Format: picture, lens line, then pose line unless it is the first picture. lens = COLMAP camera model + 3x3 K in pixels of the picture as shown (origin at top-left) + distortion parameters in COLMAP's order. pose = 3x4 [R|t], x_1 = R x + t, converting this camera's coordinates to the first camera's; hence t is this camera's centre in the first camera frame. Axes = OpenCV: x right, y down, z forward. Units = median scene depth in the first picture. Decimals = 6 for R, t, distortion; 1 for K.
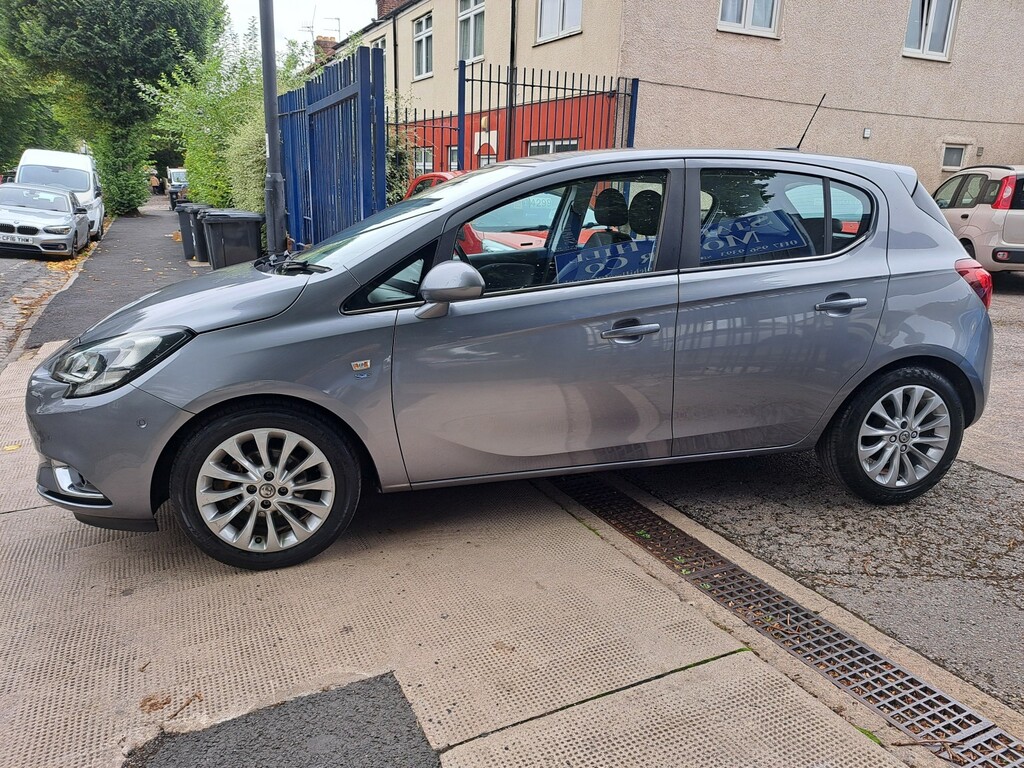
lens RADIAL K [[736.5, 0, 512.0], [0, 736.5, 384.0], [0, 0, 1]] dist [0.035561, -0.021975]
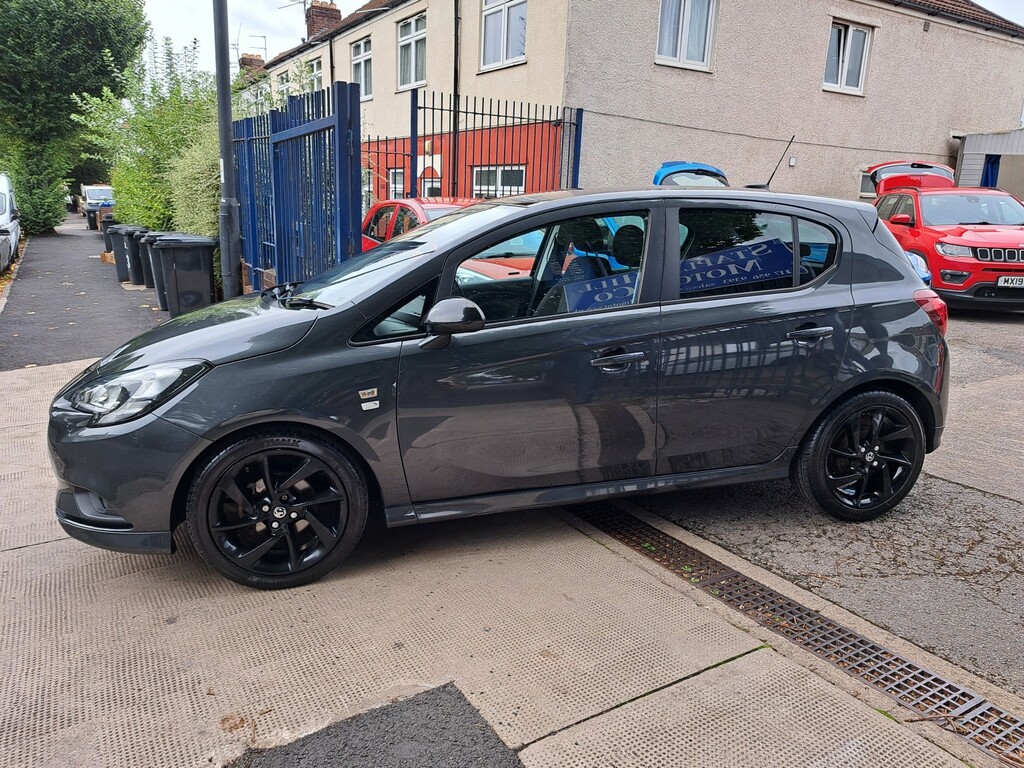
lens RADIAL K [[736.5, 0, 512.0], [0, 736.5, 384.0], [0, 0, 1]] dist [0.035561, -0.021975]
pose [[0.996000, -0.016816, 0.087756, -0.109752], [0.019012, 0.999525, -0.024254, -0.011465], [-0.087307, 0.025826, 0.995847, -0.061540]]
